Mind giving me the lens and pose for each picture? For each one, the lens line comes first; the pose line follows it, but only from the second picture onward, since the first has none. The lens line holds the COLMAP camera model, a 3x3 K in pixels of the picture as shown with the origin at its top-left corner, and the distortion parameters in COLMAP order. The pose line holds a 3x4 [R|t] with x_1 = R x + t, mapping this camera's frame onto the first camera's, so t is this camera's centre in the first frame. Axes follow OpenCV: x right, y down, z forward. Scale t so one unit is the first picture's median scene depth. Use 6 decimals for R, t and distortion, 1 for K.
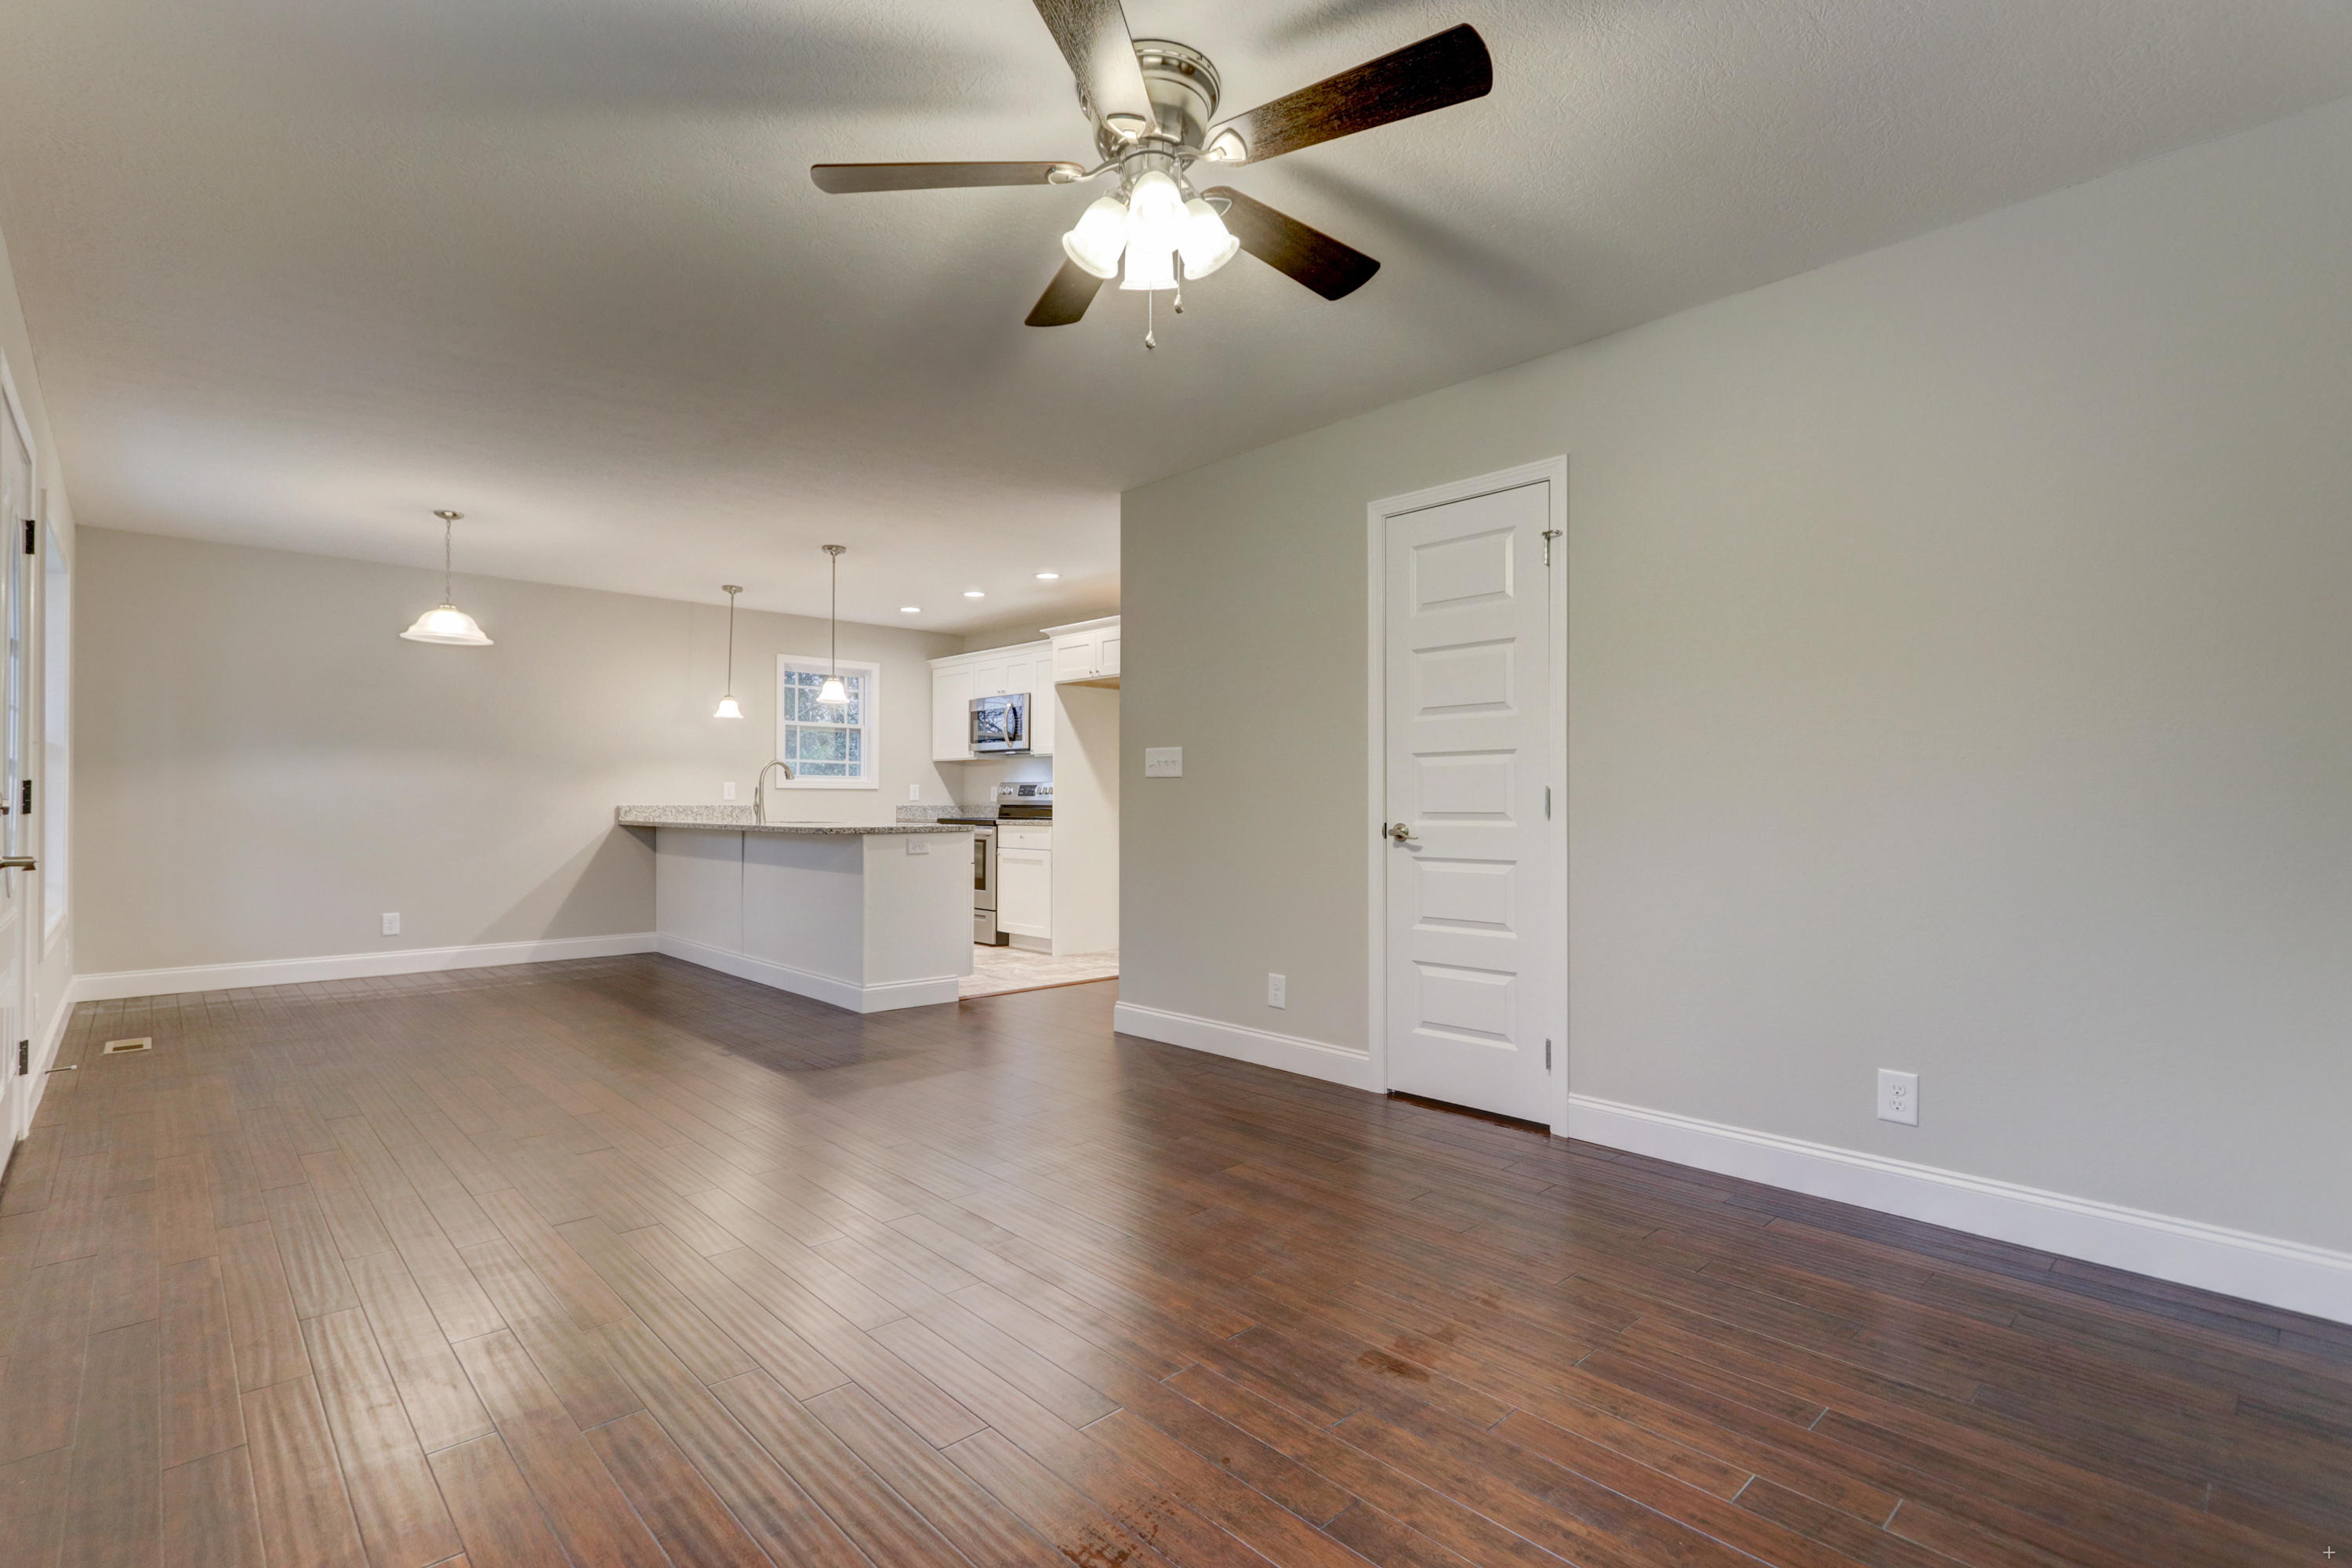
lens RADIAL K [[1097.0, 0, 1127.5], [0, 1097.0, 802.7], [0, 0, 1]] dist [-0.002128, 0.001253]
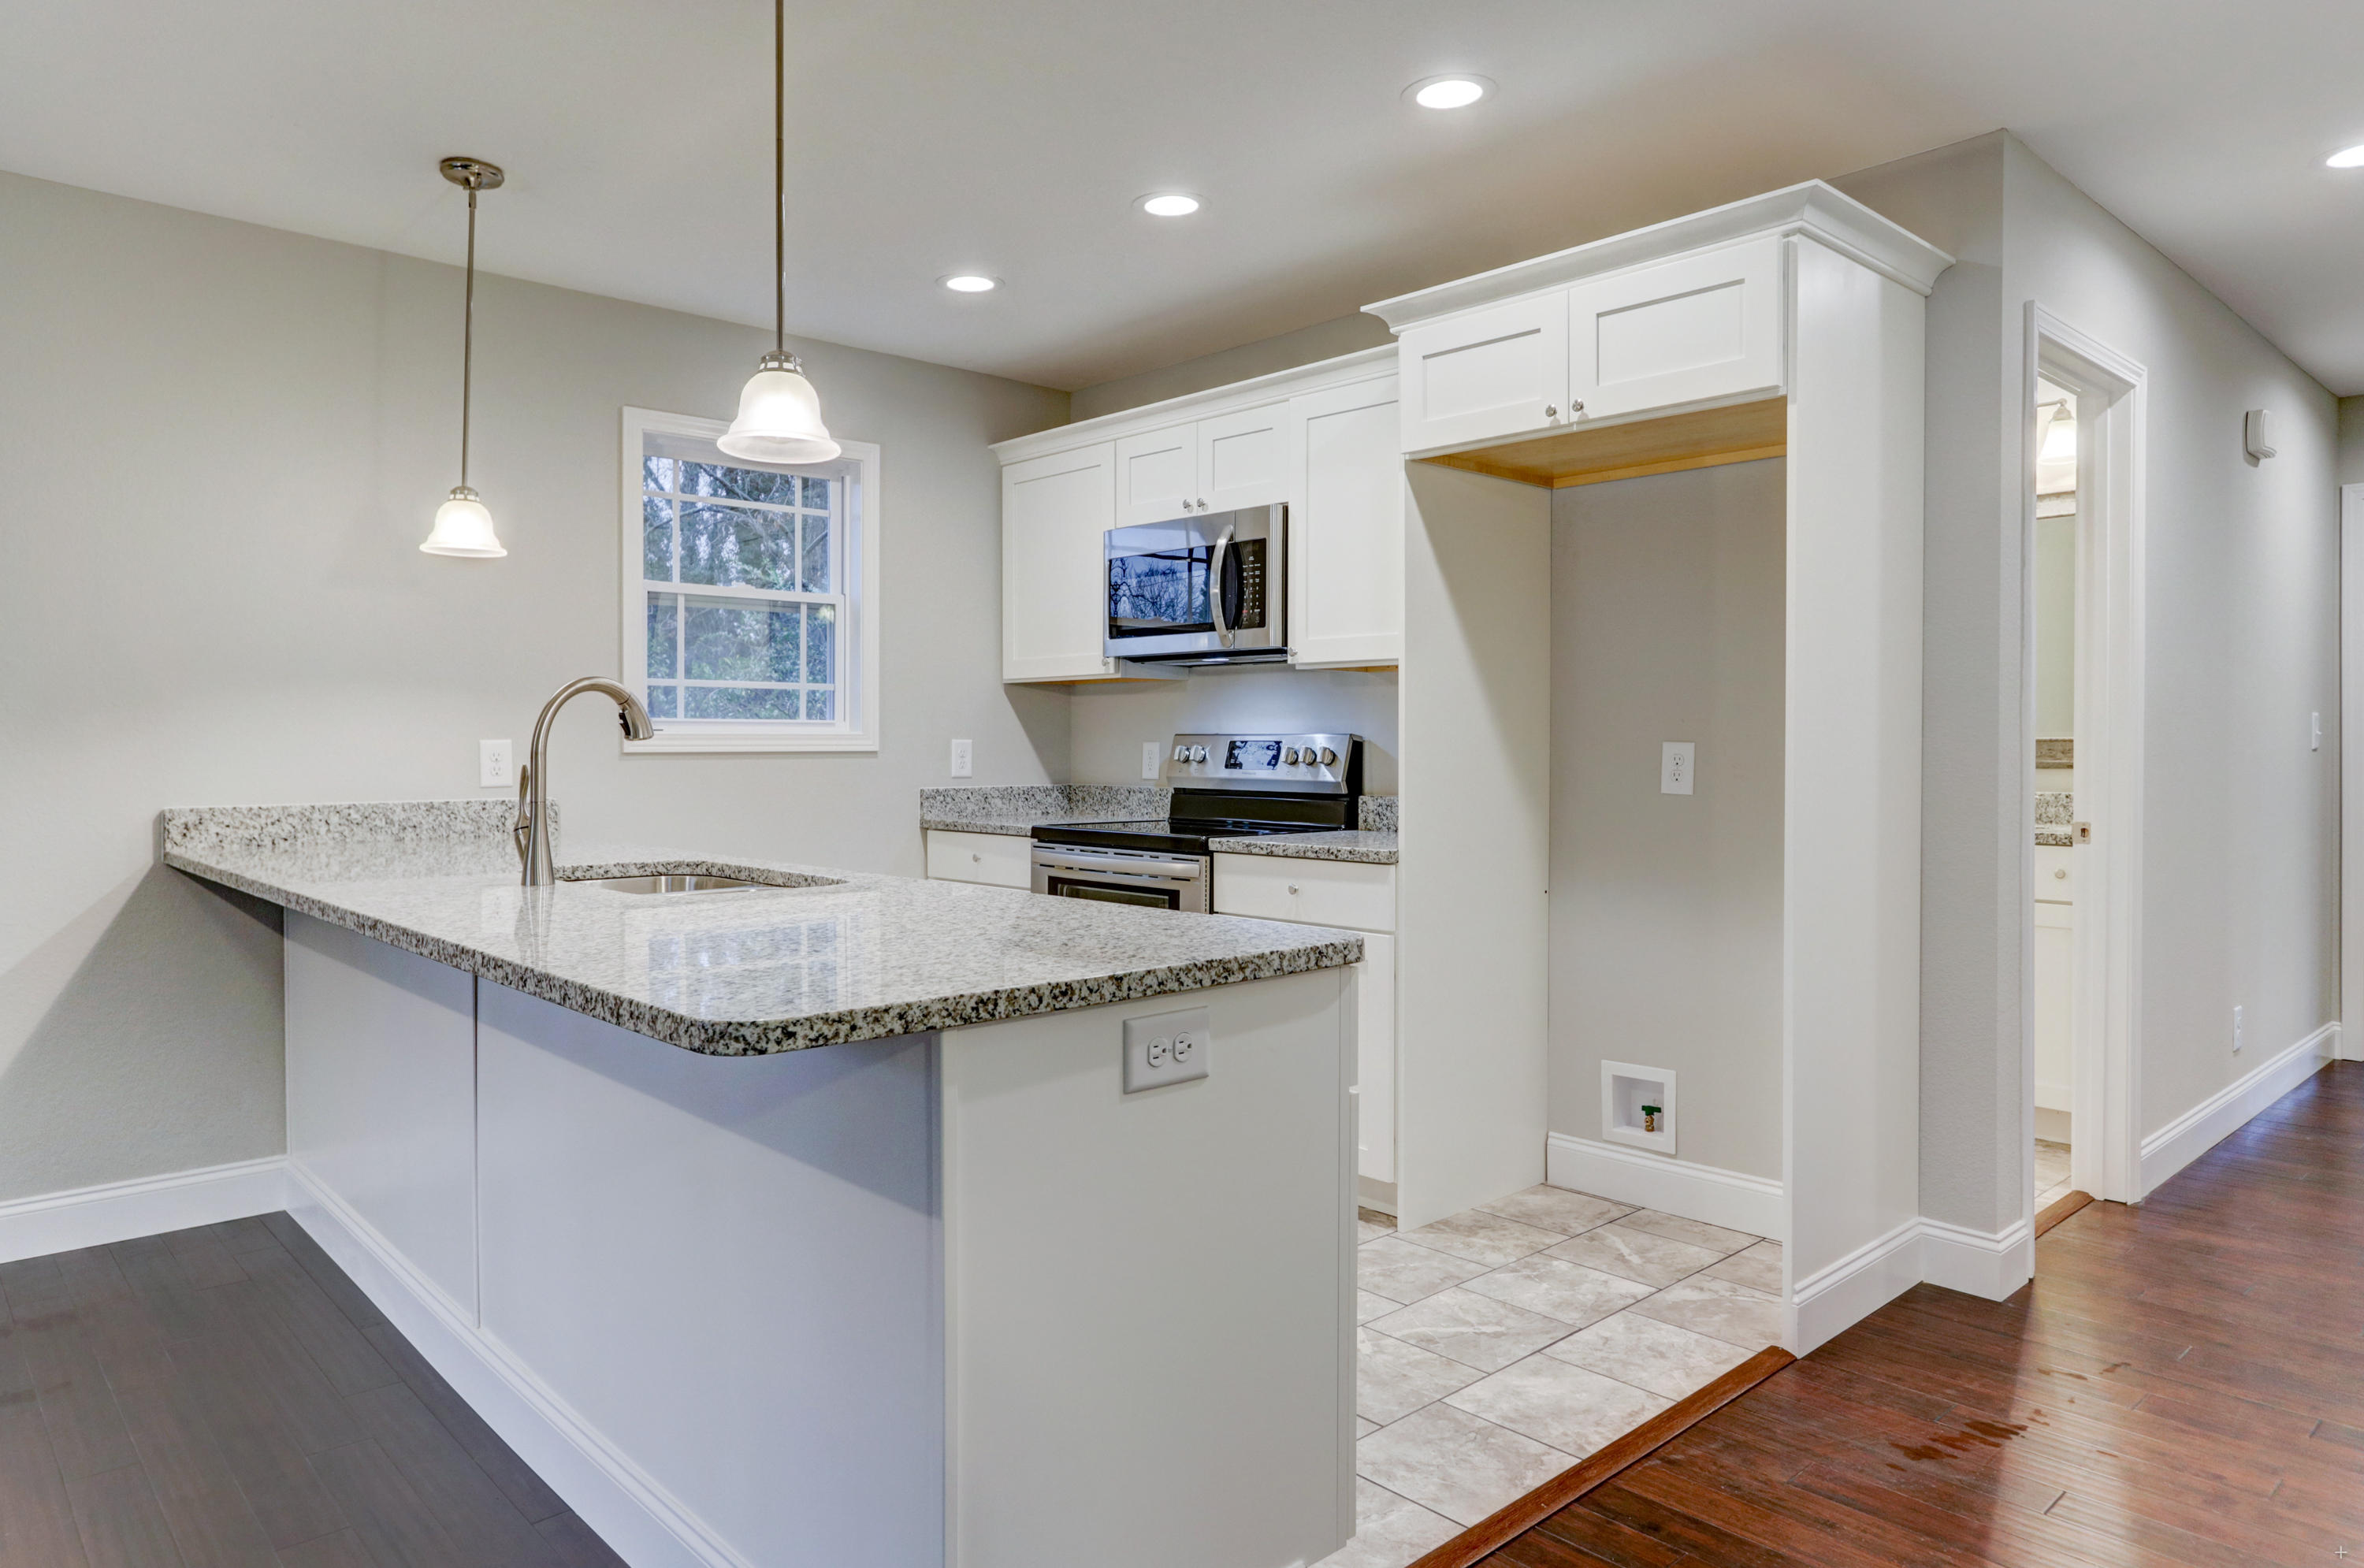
lens RADIAL K [[1437.1, 0, 1151.0], [0, 1437.1, 763.7], [0, 0, 1]] dist [-0.002292, 0.000693]
pose [[0.999977, -0.003418, 0.005820, -0.135535], [0.003325, 0.999867, 0.015941, -0.016859], [-0.005873, -0.015921, 0.999856, 0.486550]]
